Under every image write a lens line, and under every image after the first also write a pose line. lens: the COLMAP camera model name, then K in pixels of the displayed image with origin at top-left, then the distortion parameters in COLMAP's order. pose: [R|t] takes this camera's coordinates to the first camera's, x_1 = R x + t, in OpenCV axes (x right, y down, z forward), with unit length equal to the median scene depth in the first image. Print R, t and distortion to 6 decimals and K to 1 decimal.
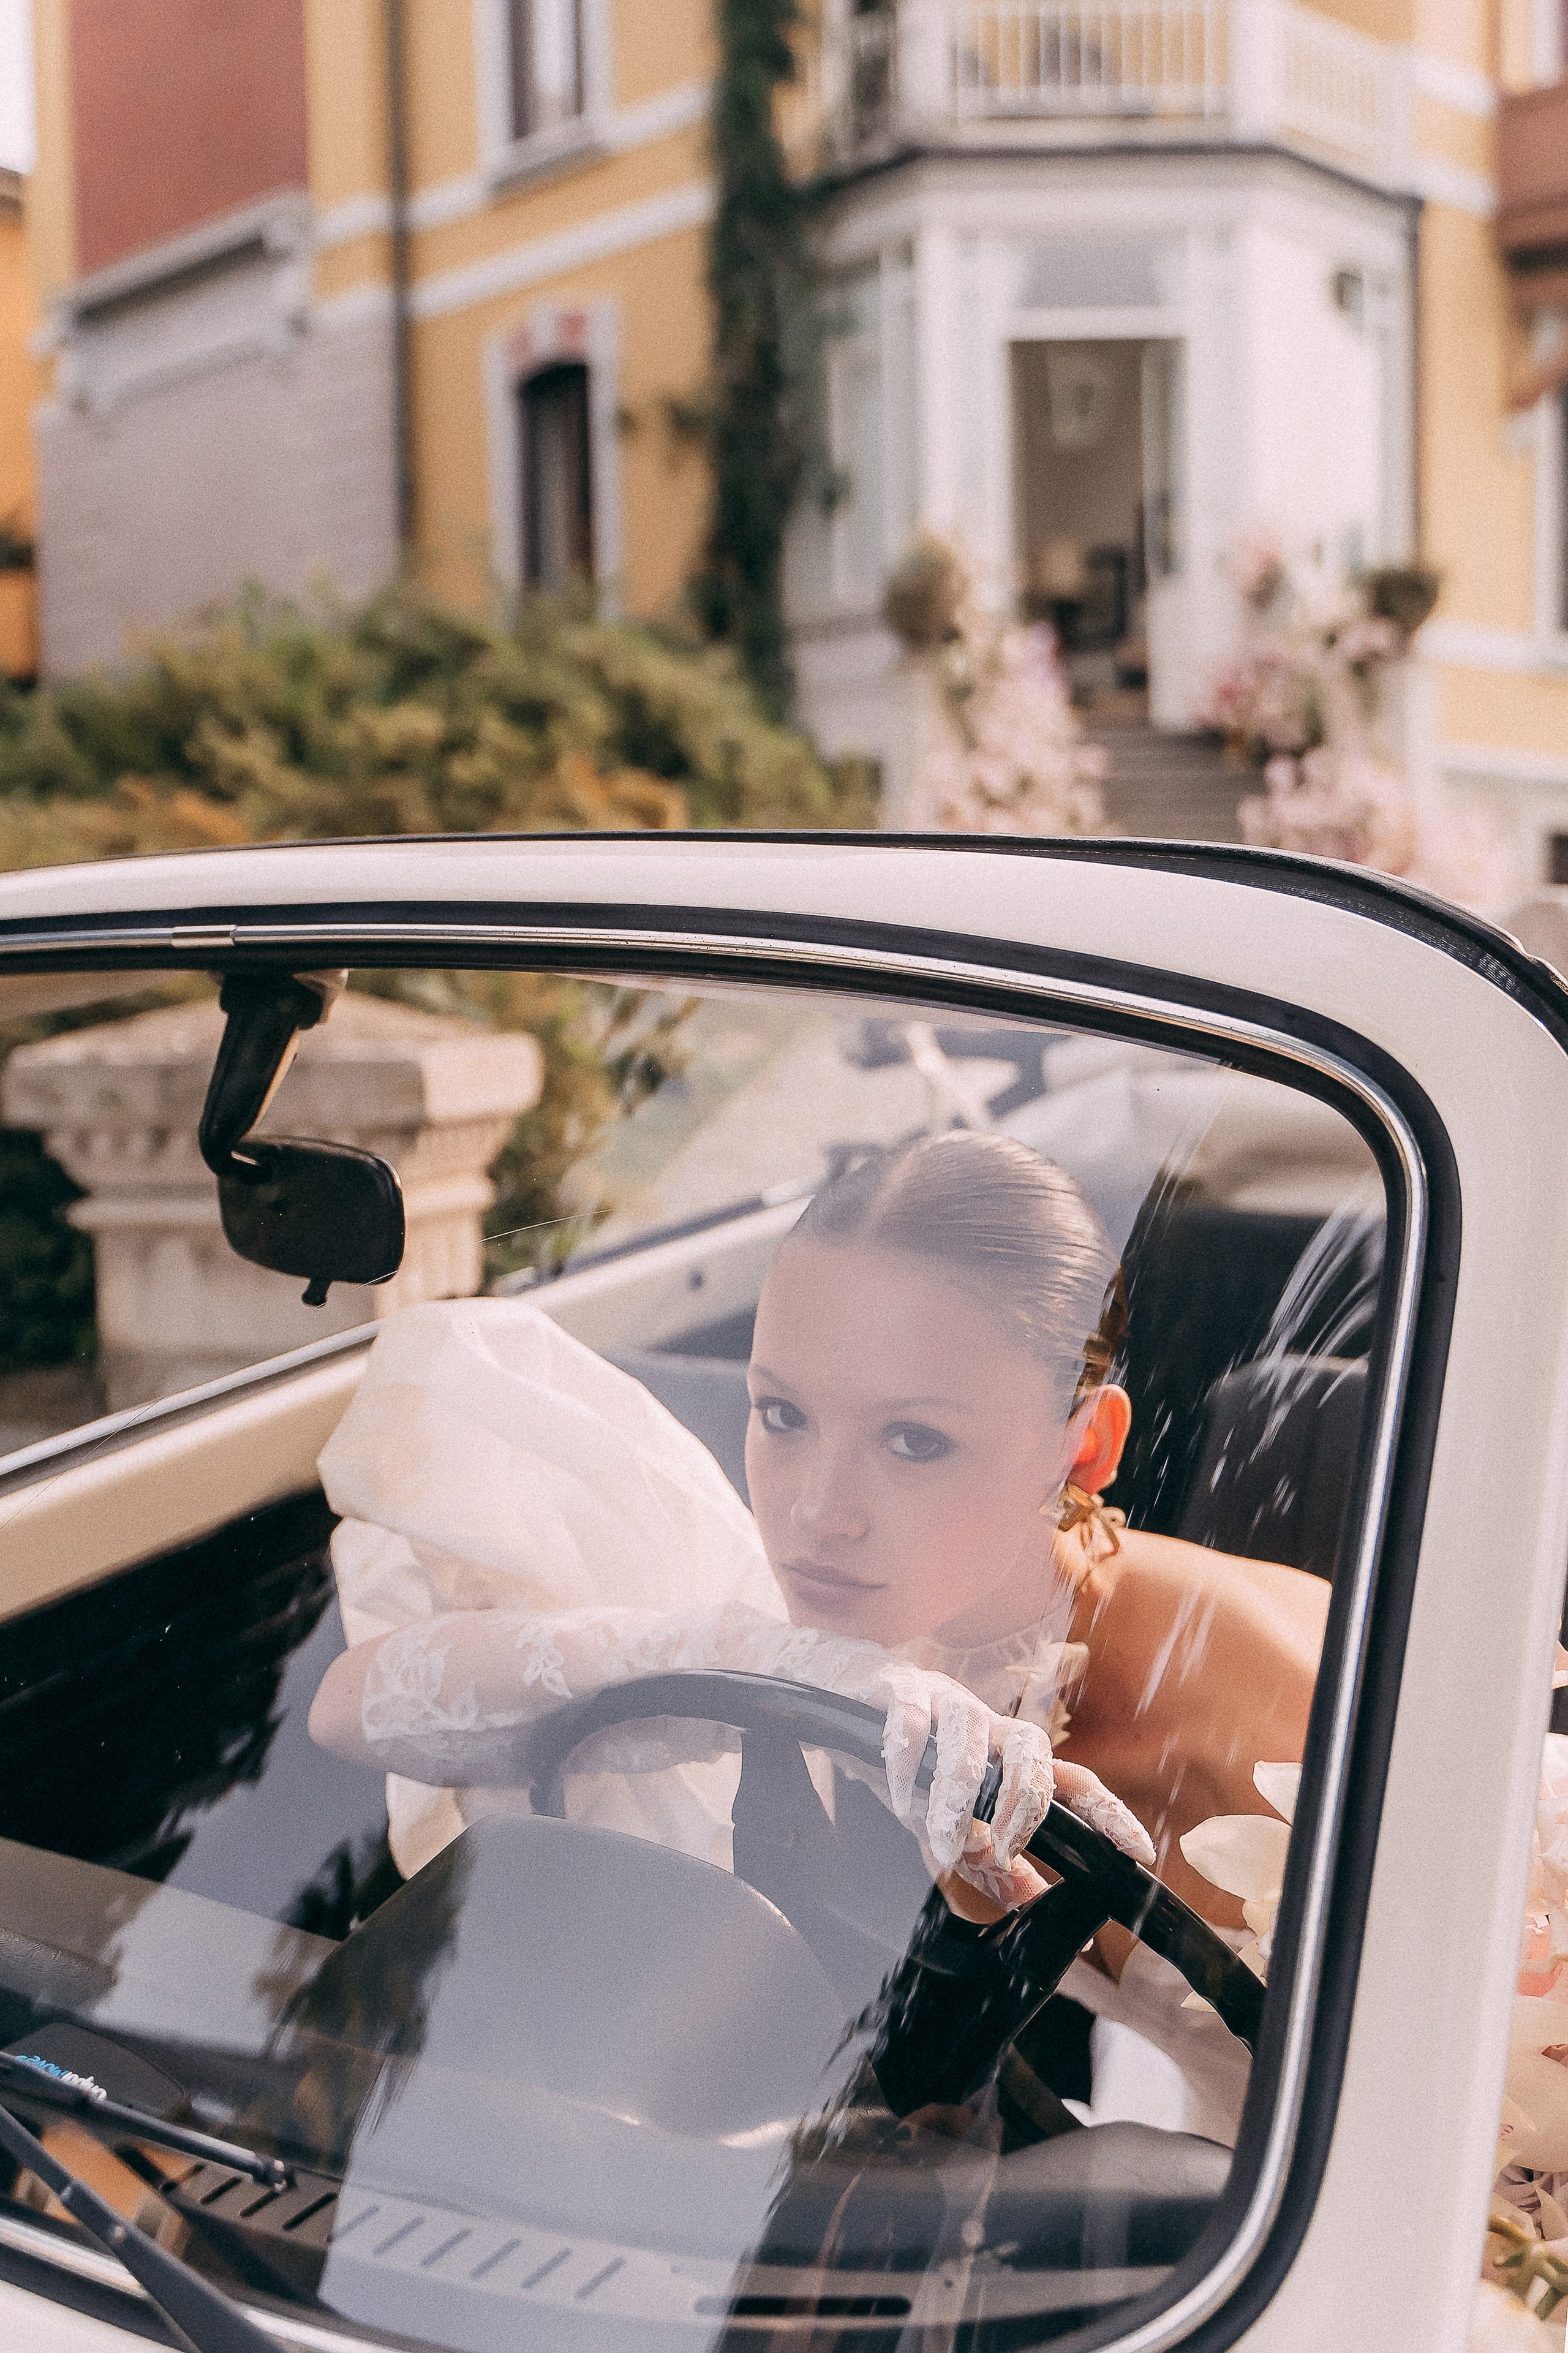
lens RADIAL K [[2551.4, 0, 784.0], [0, 2551.4, 1176.5], [0, 0, 1]] dist [-0.002807, 0.020790]
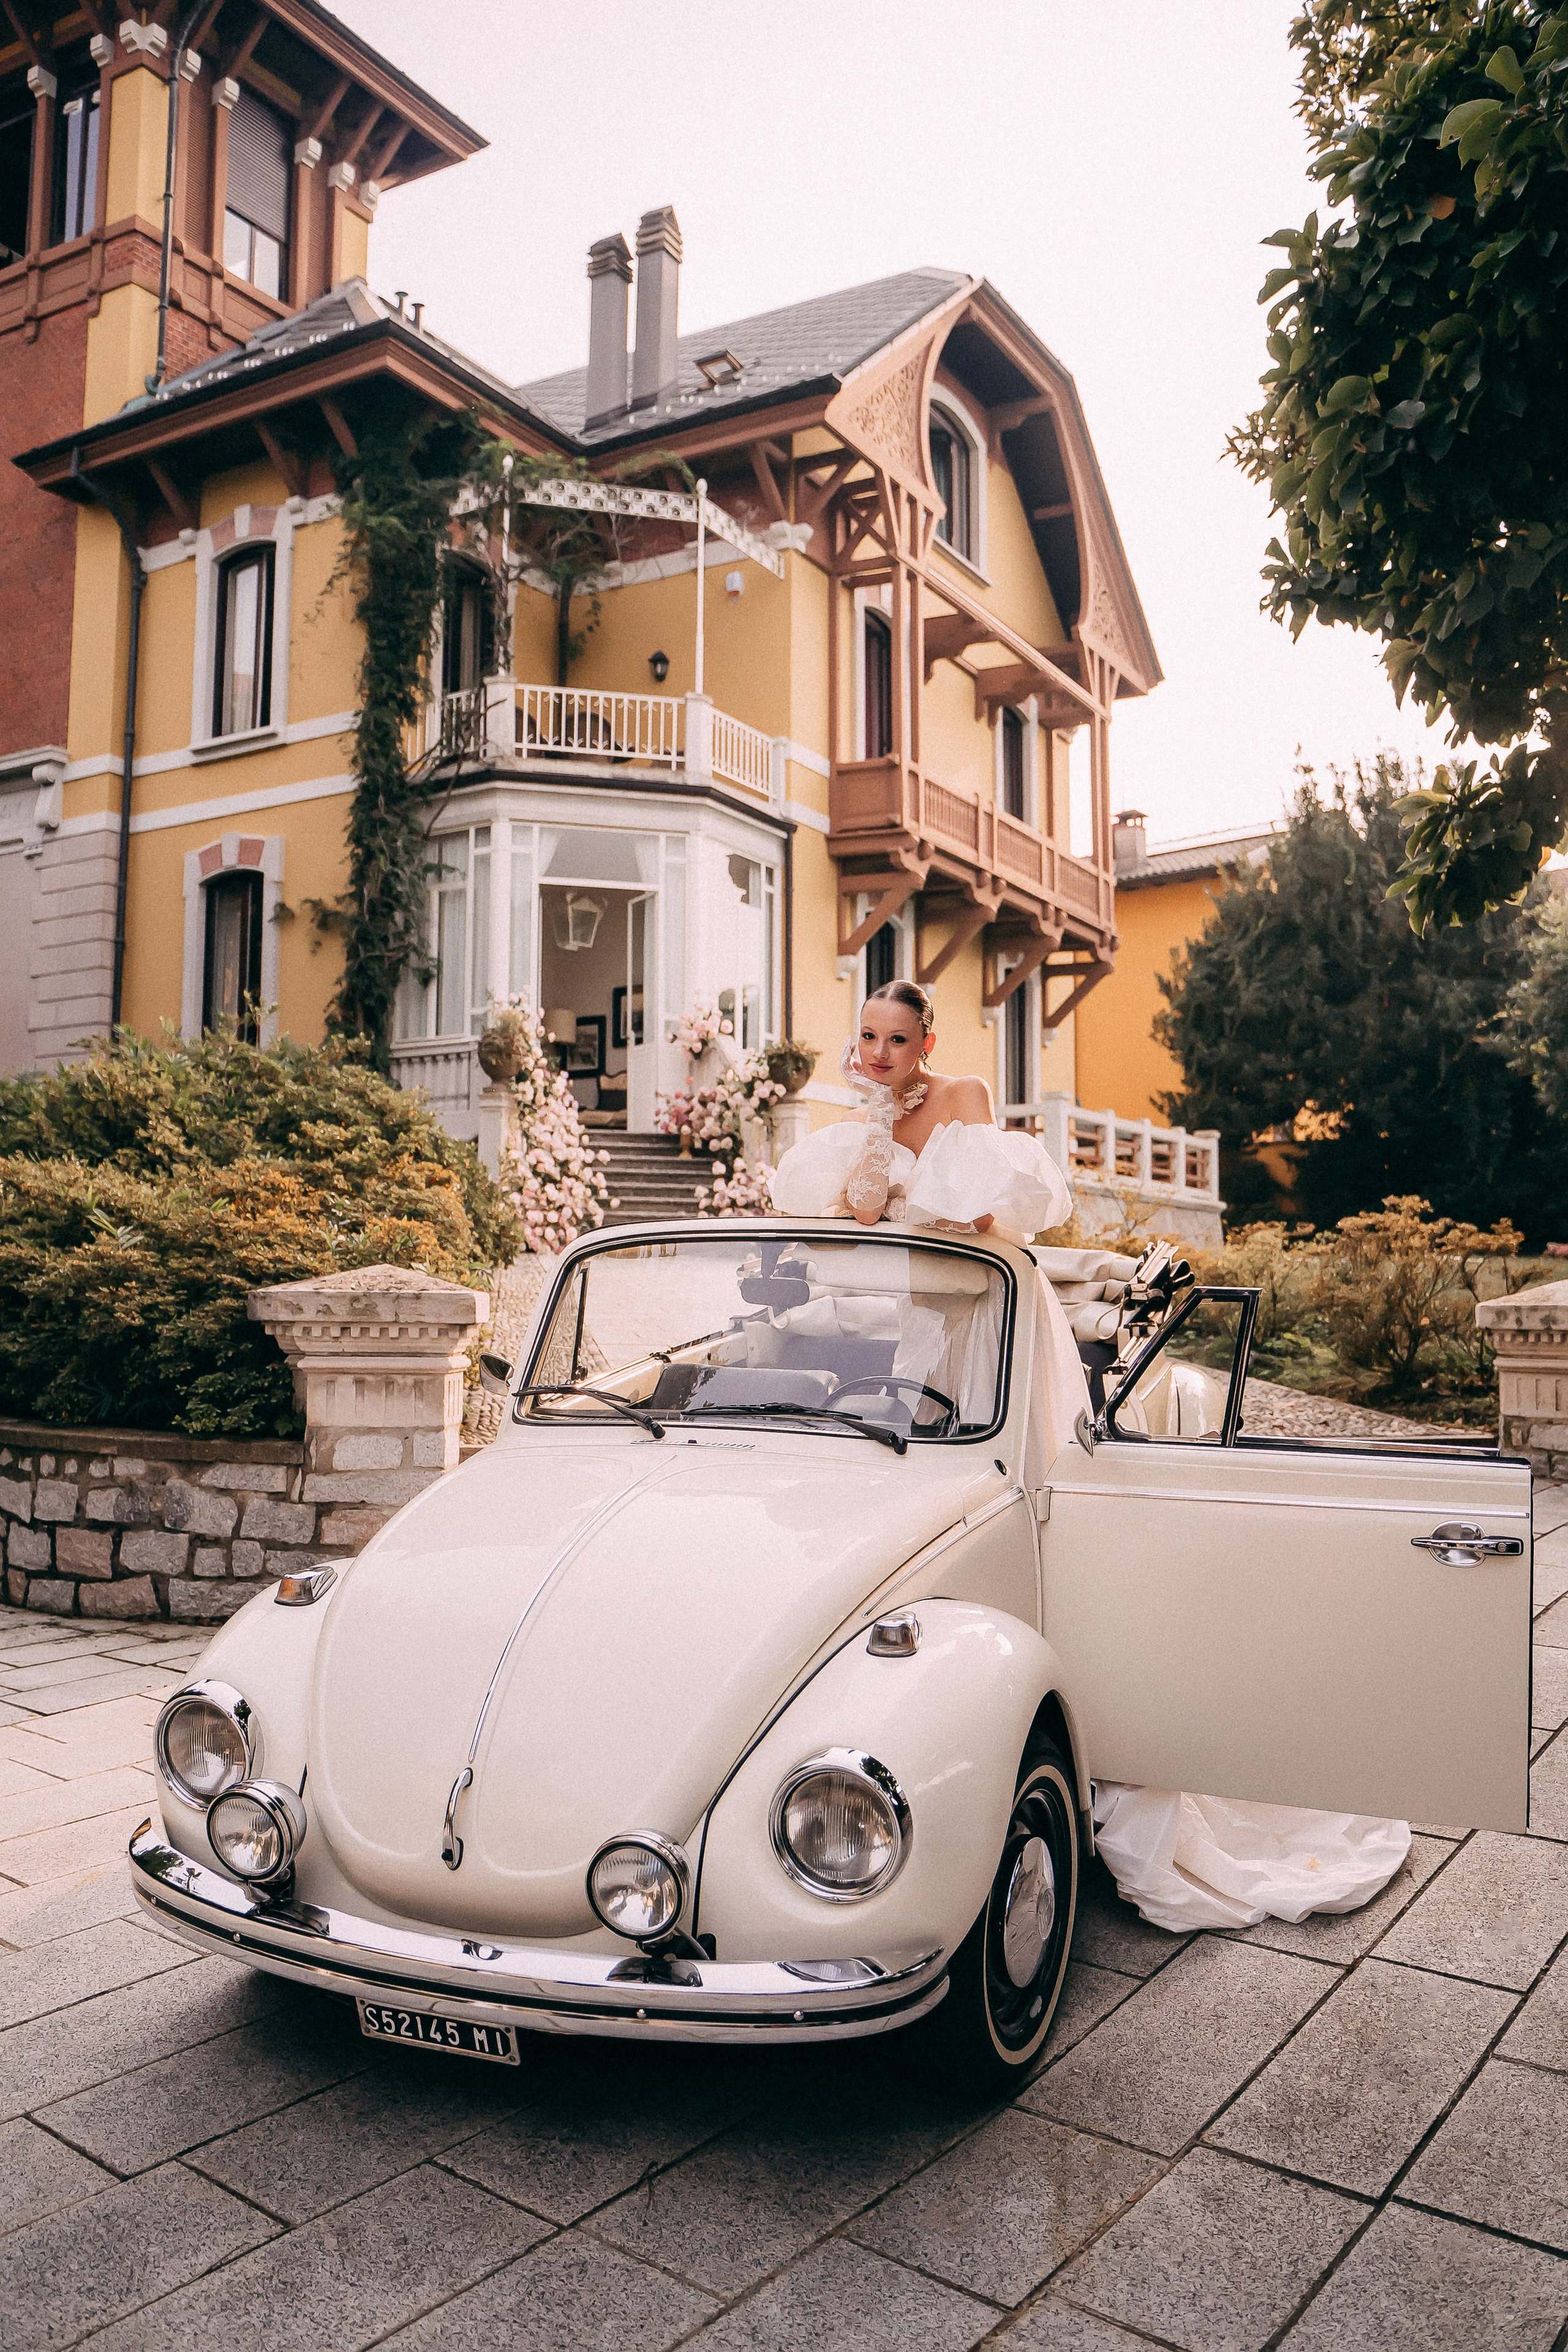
lens RADIAL K [[1955.0, 0, 784.0], [0, 1955.0, 1176.0], [0, 0, 1]] dist [-0.114362, 0.100688]
pose [[0.963409, 0.045214, 0.264196, -0.087910], [-0.007368, 0.989765, -0.142518, 0.024123], [-0.267936, 0.135357, 0.953881, -0.191931]]
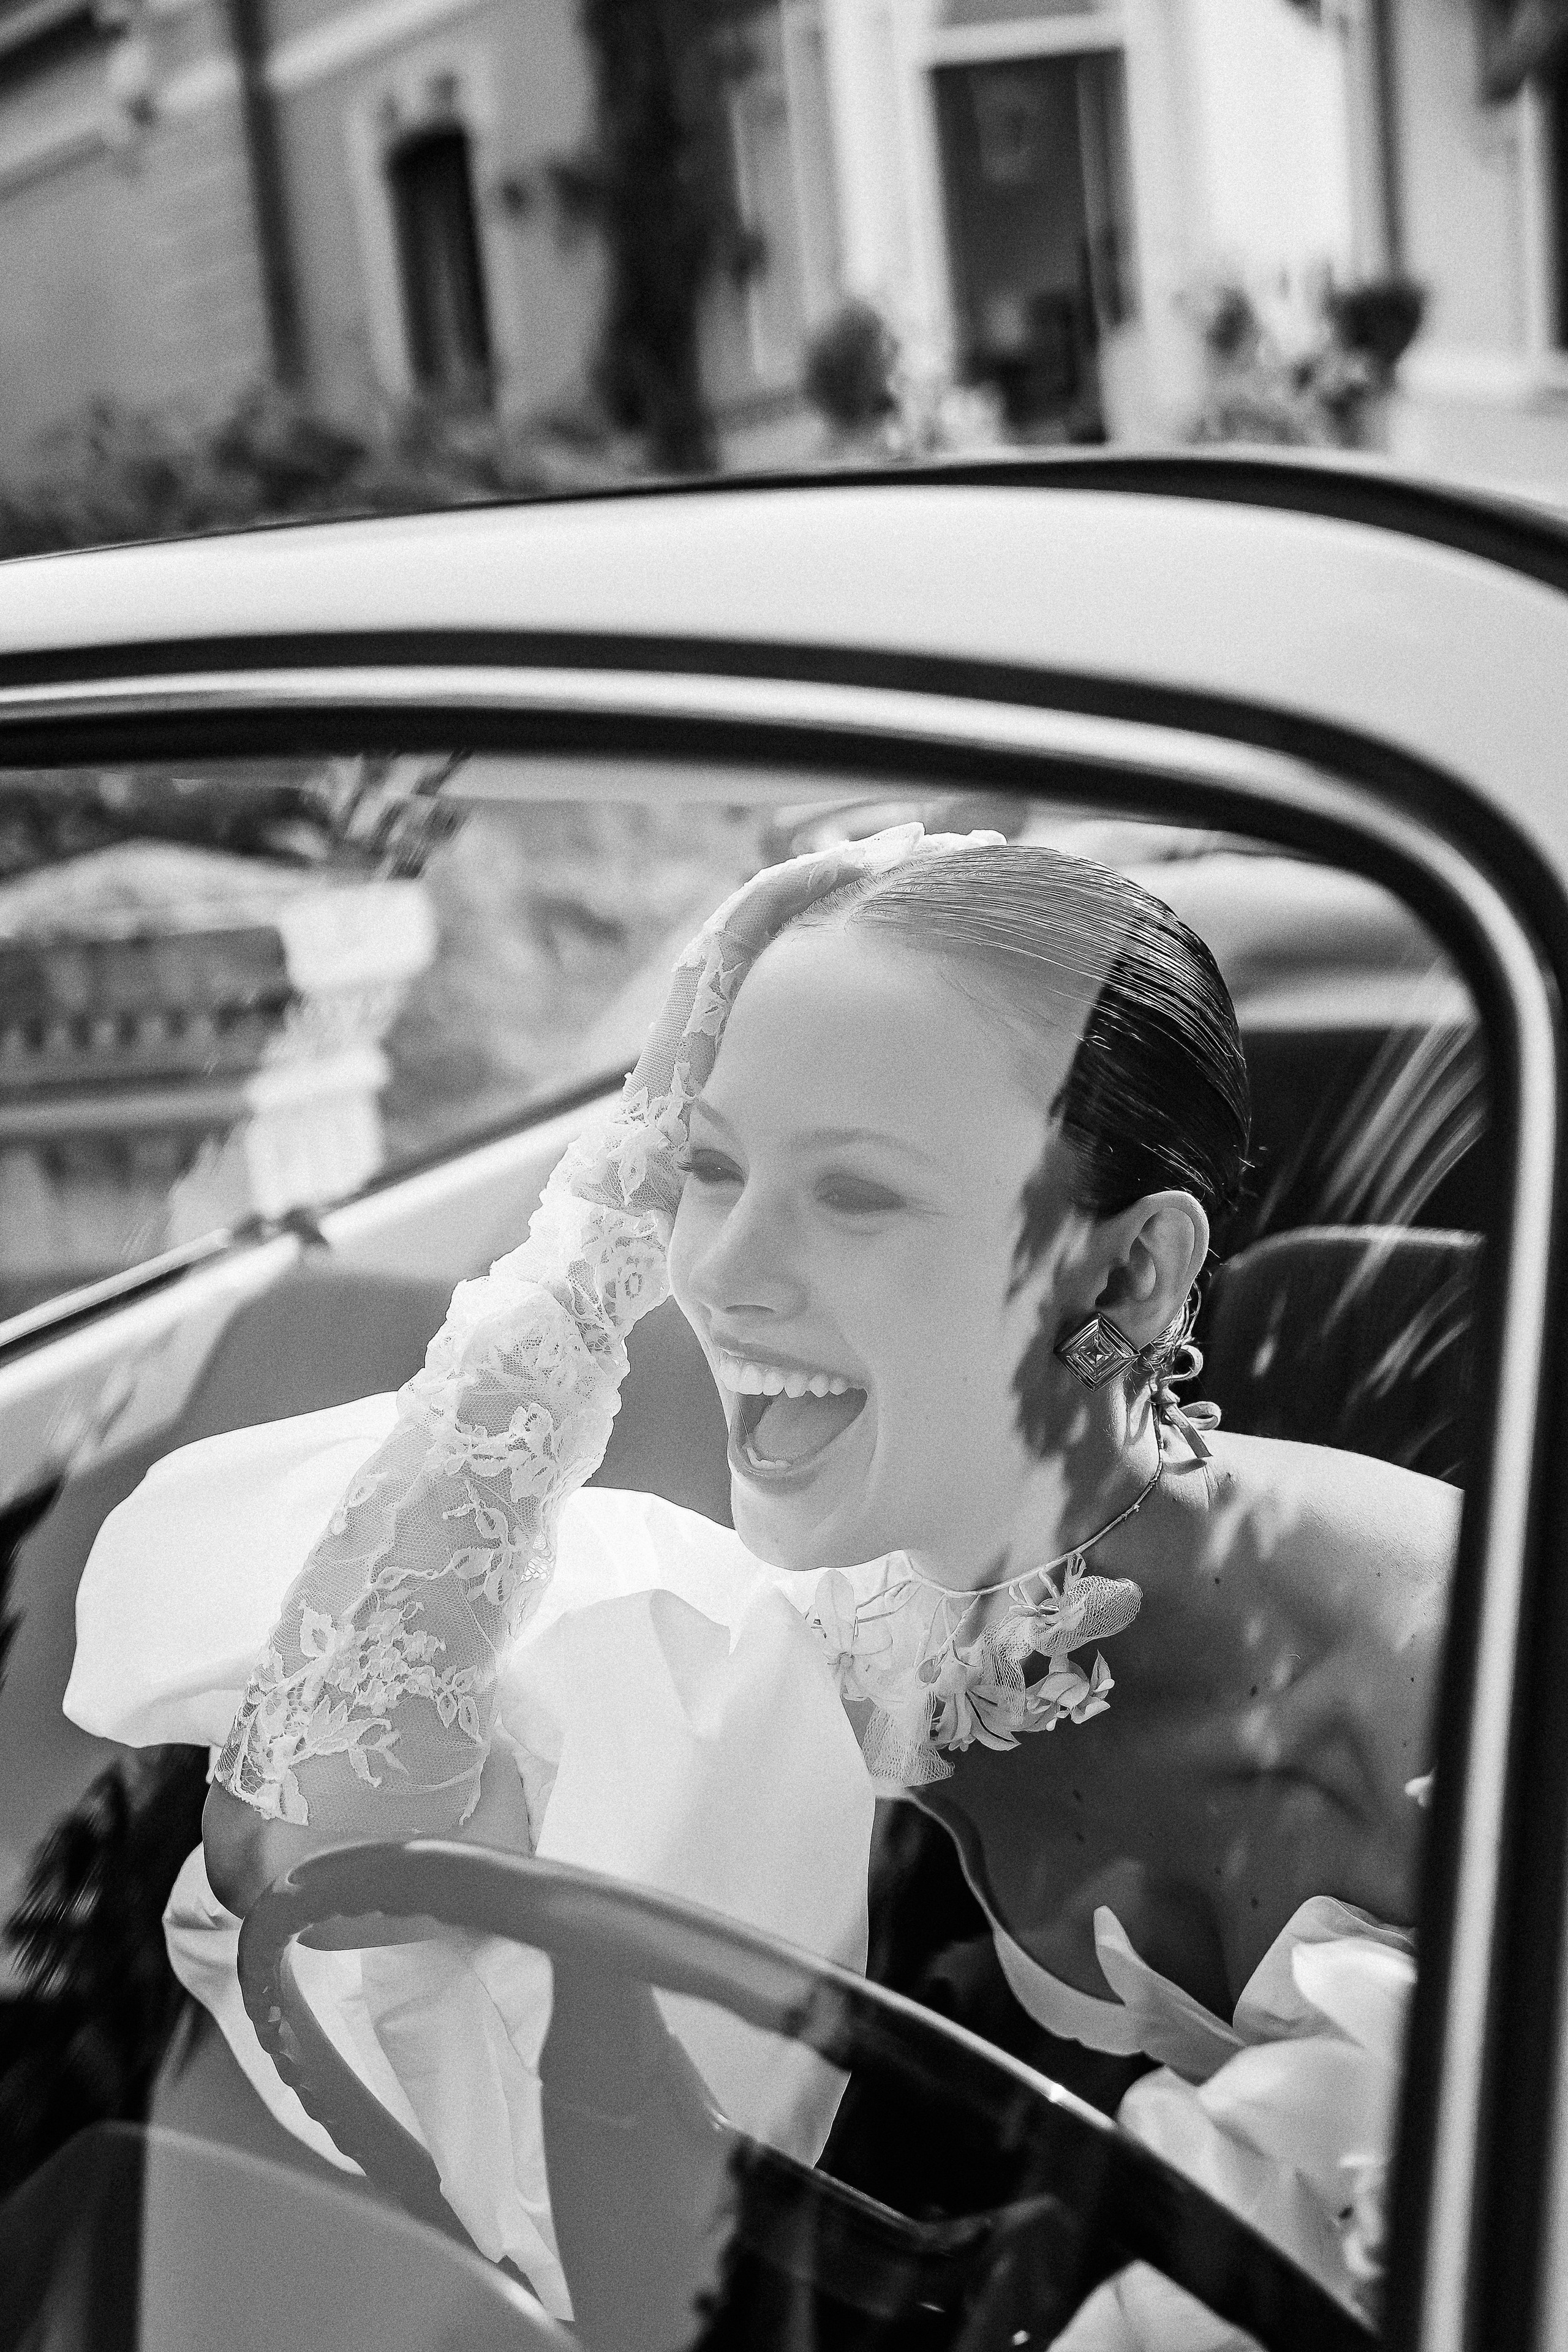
lens RADIAL K [[2649.4, 0, 784.0], [0, 2649.4, 1176.0], [0, 0, 1]] dist [0.111981, 0.008159]
pose [[0.996813, -0.079713, 0.003107, 0.003641], [0.079379, 0.994996, 0.060685, -0.000403], [-0.007929, -0.060245, 0.998152, 0.028860]]
